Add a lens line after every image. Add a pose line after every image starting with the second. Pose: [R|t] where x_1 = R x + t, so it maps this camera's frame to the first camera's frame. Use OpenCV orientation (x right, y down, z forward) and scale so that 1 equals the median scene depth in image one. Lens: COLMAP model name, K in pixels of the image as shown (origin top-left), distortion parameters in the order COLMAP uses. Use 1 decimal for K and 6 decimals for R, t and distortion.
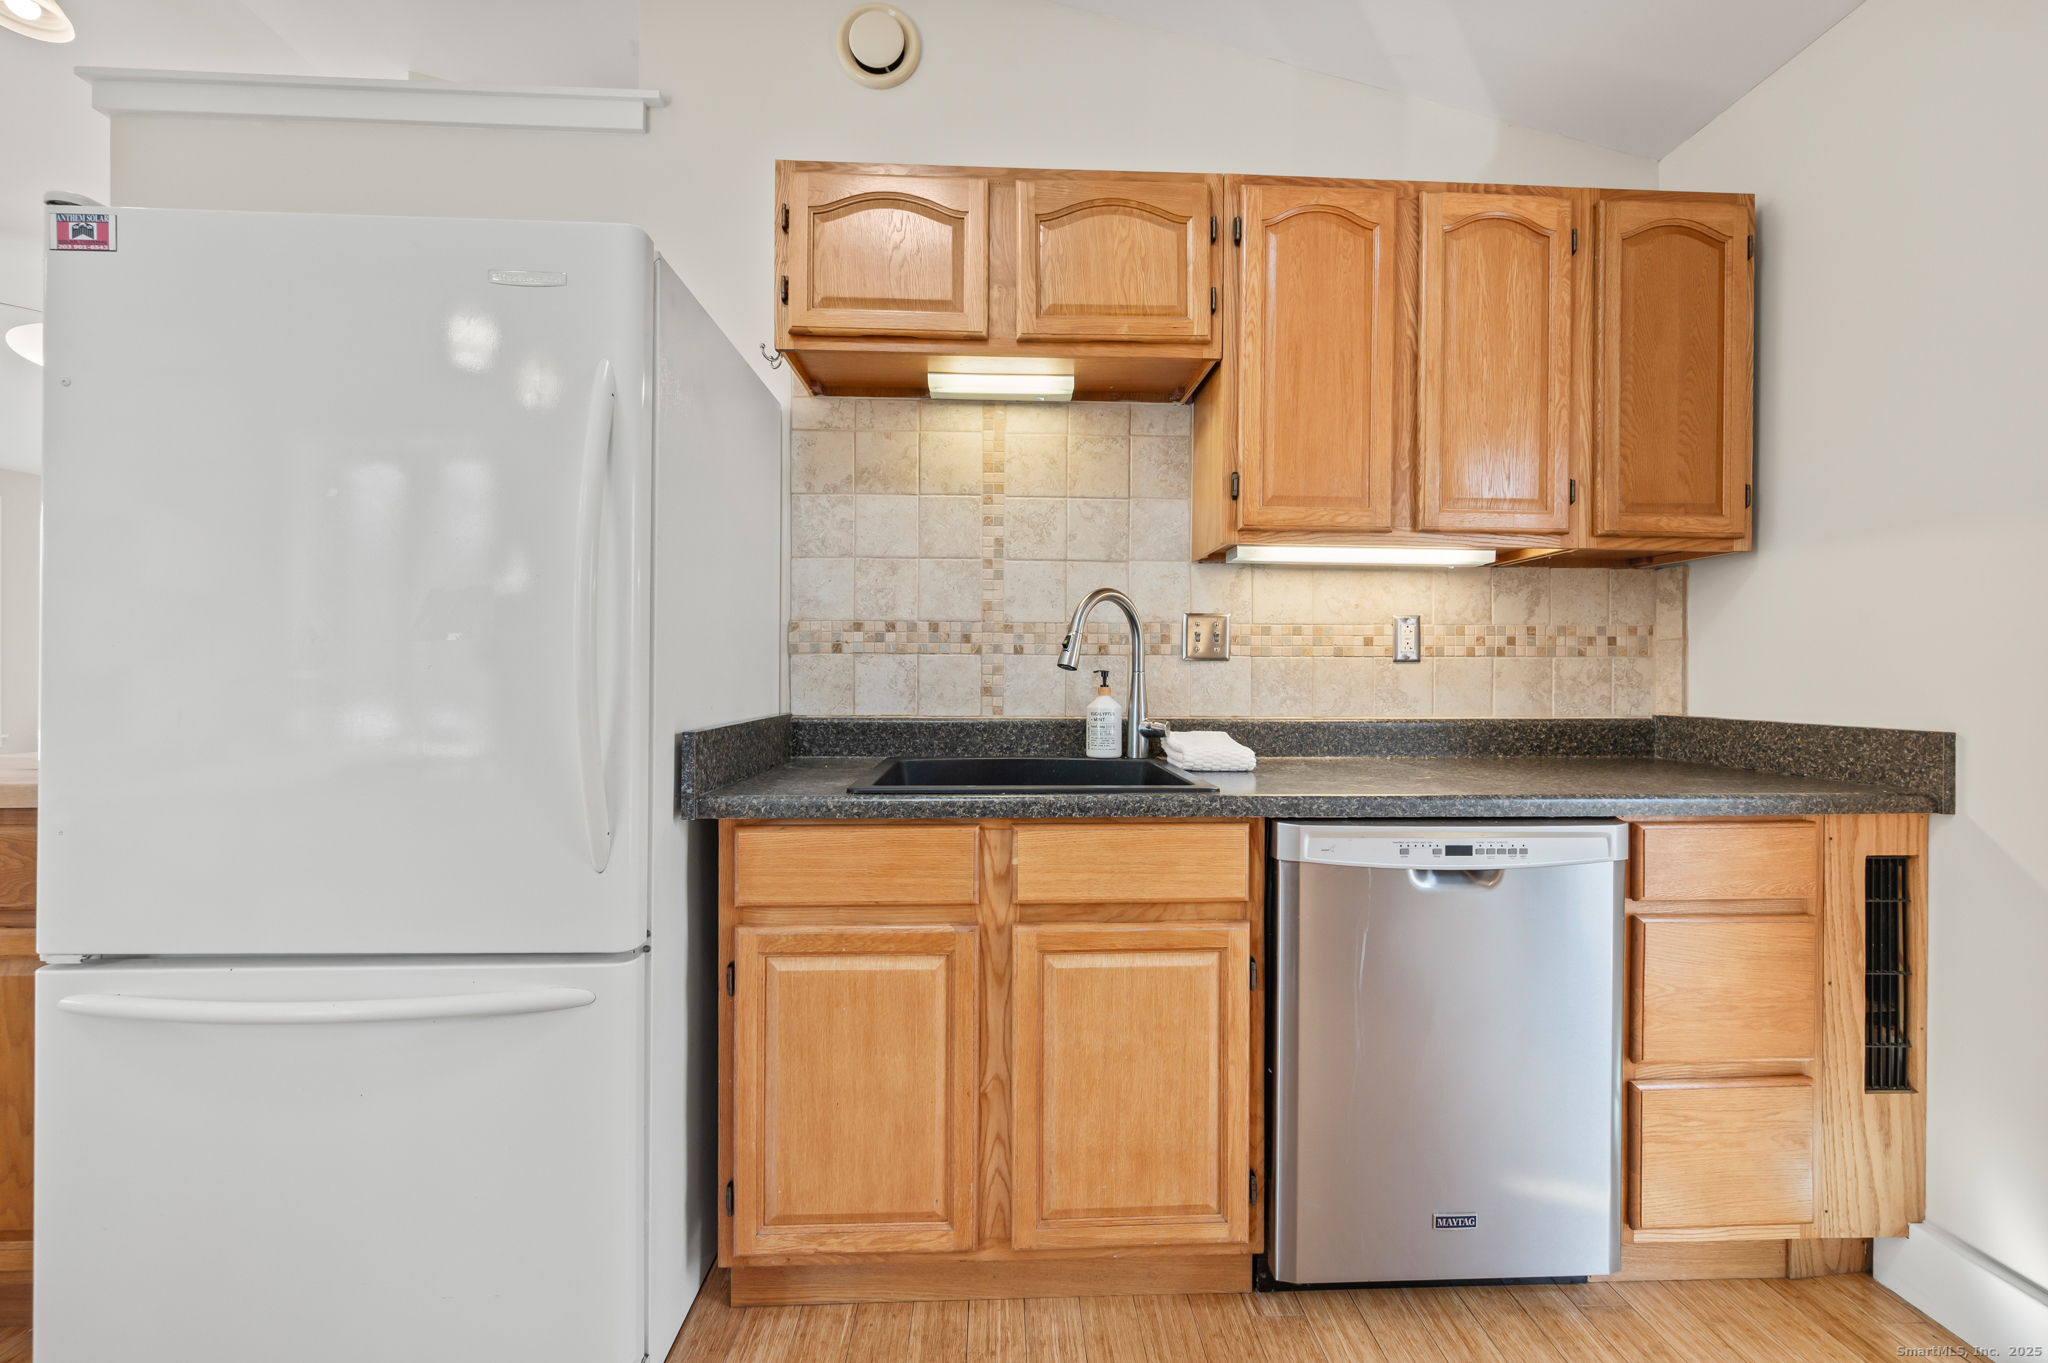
lens RADIAL K [[913.7, 0, 1028.8], [0, 913.7, 666.4], [0, 0, 1]] dist [0.000770, 0.000167]
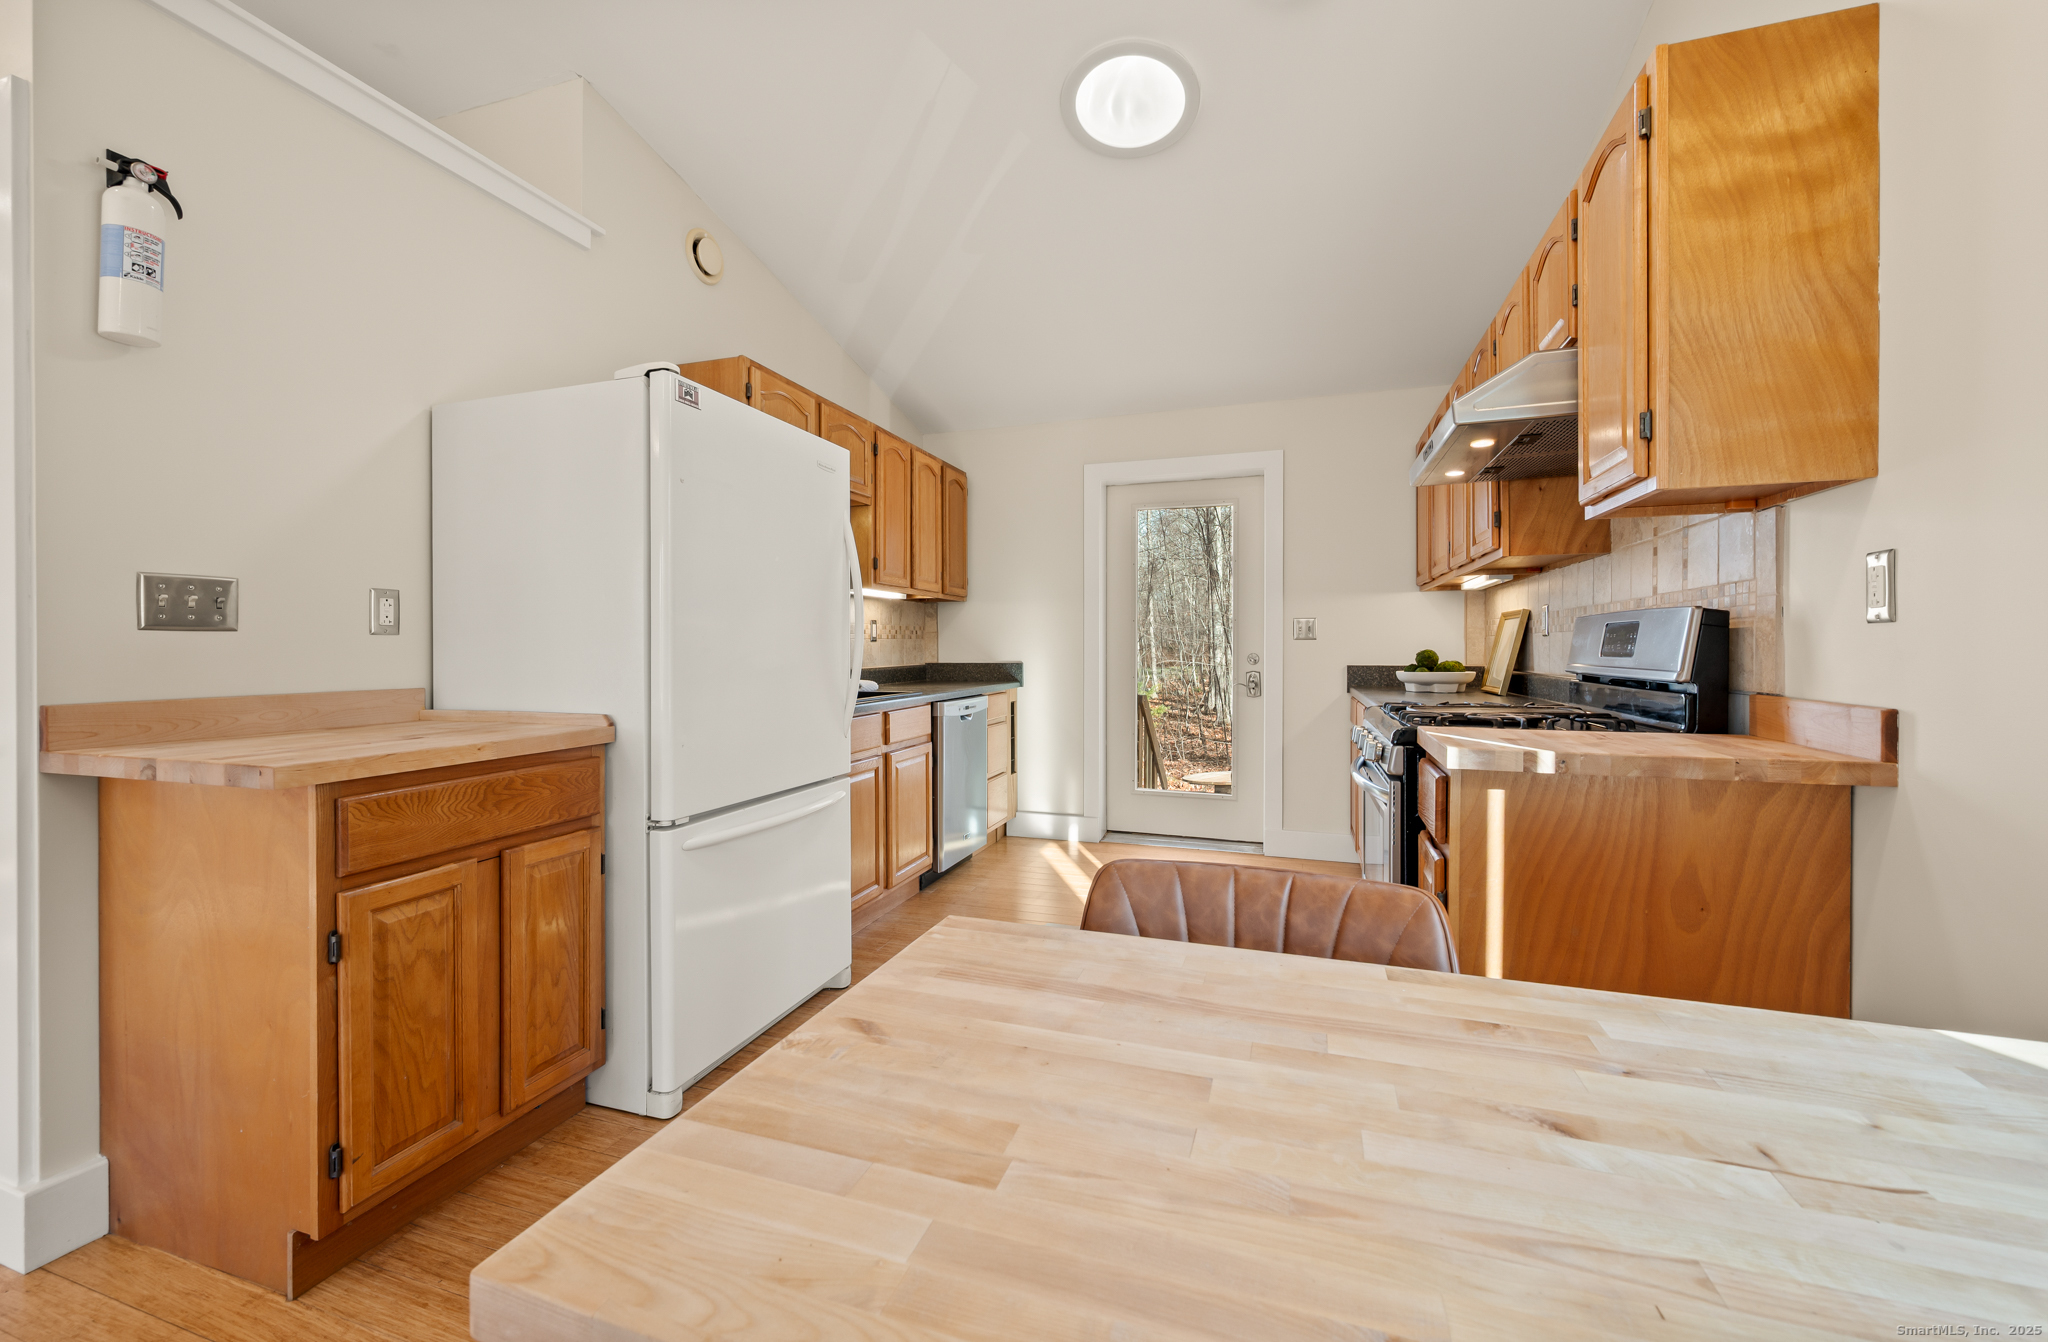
lens RADIAL K [[806.3, 0, 1024.0], [0, 806.3, 671.0], [0, 0, 1]] dist [0.000627, 0.000183]
pose [[0.357661, -0.039290, 0.933025, -1.319122], [0.001876, 0.999143, 0.041355, -0.012522], [-0.933850, -0.013041, 0.357428, -0.049130]]
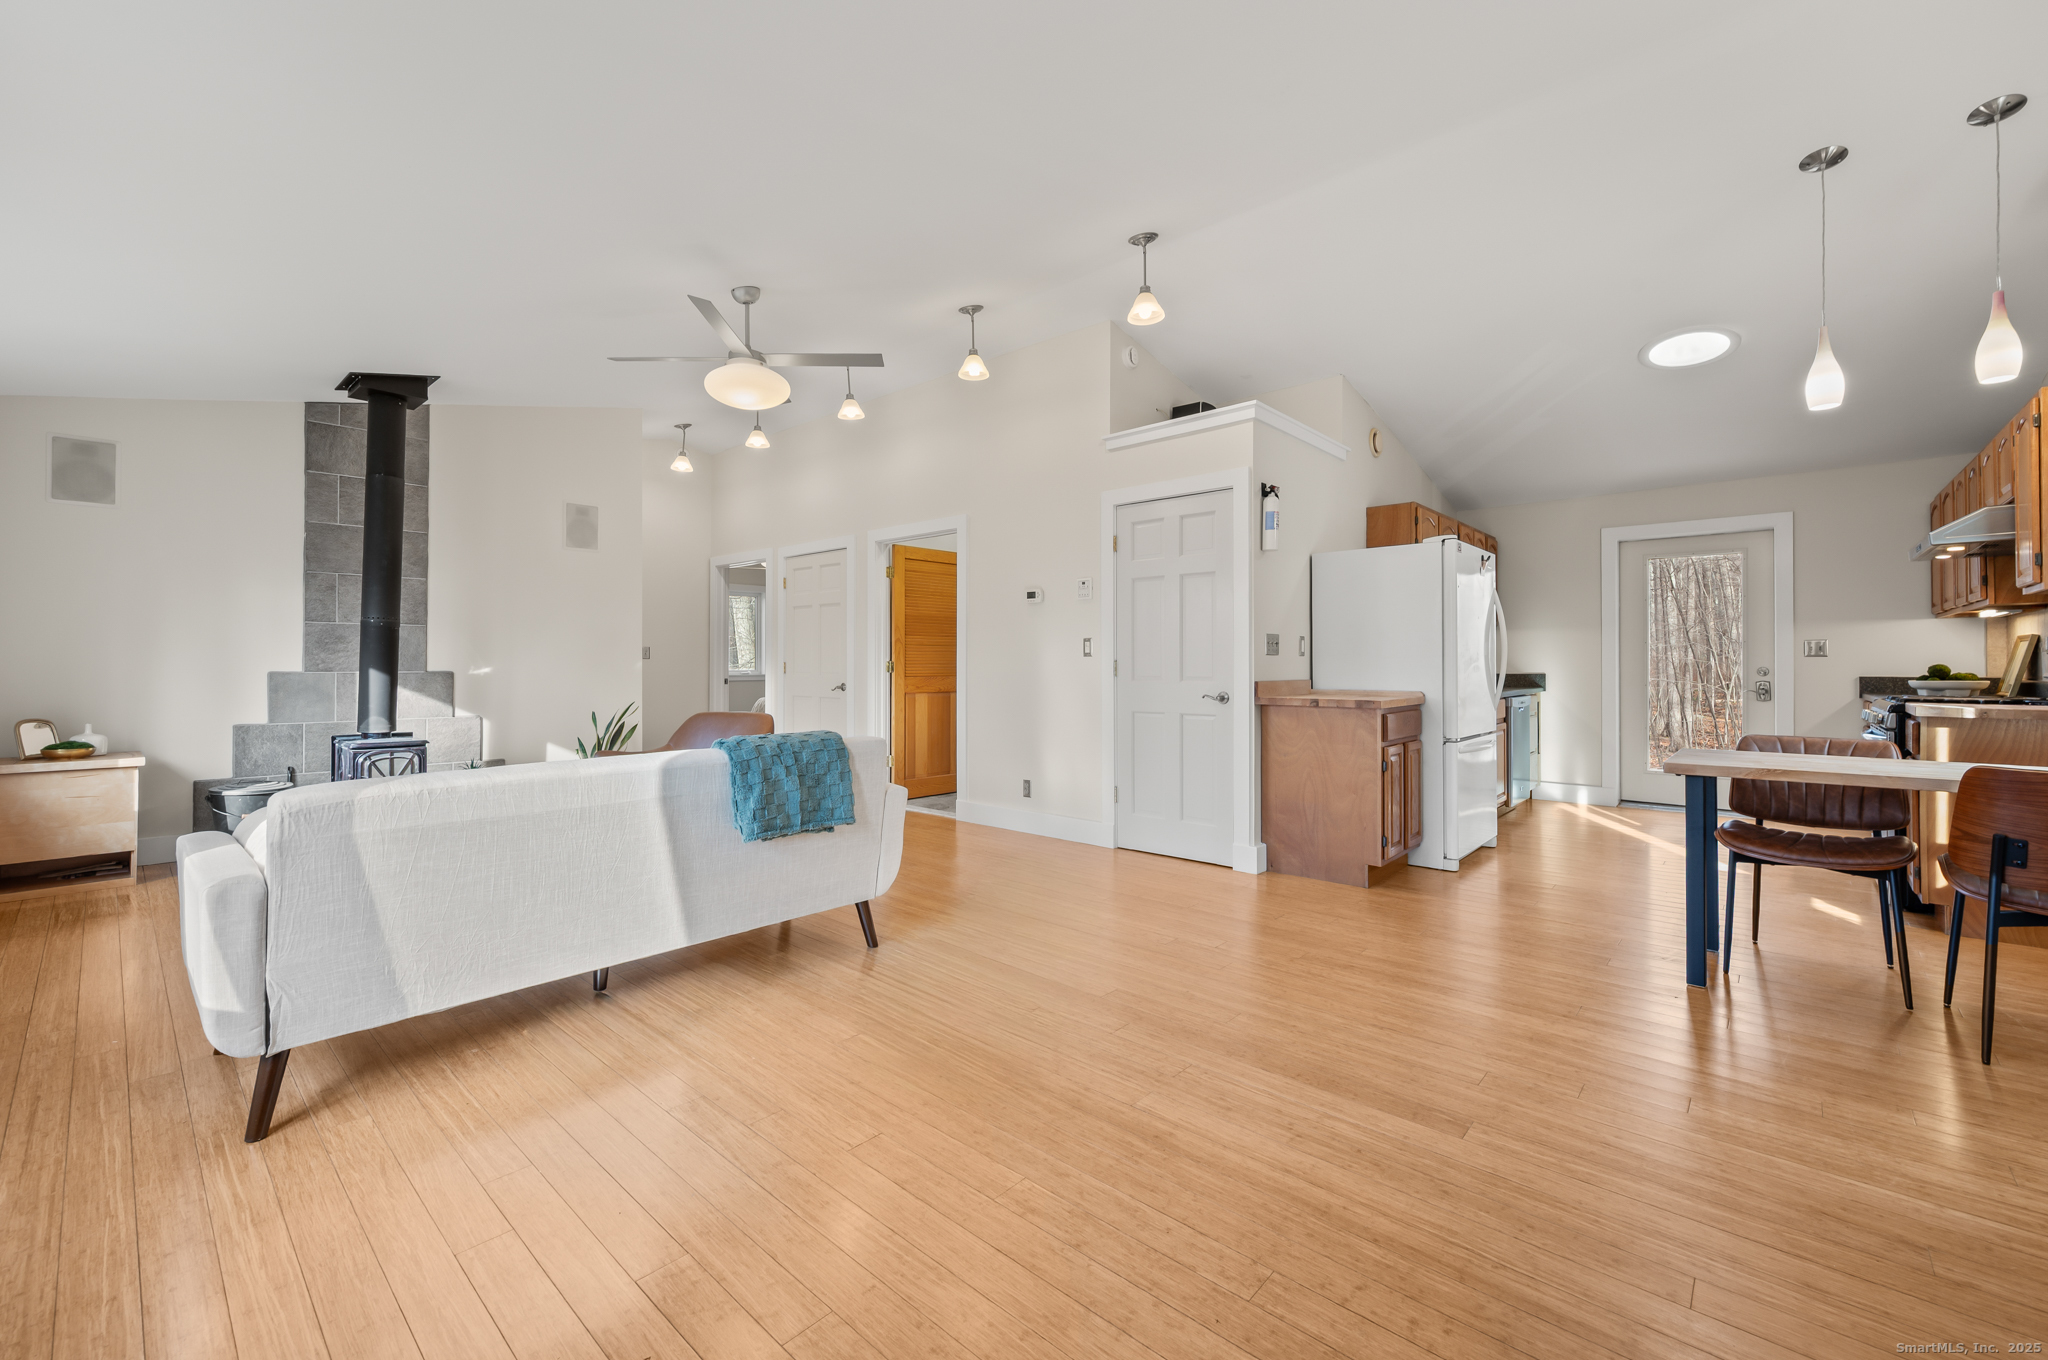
lens RADIAL K [[824.3, 0, 1015.2], [0, 824.3, 666.4], [0, 0, 1]] dist [0.001622, 0.000458]
pose [[0.706494, -0.013902, 0.707582, -2.876517], [0.004943, 0.999880, 0.014710, -0.026490], [-0.707702, -0.006895, 0.706478, -0.038363]]
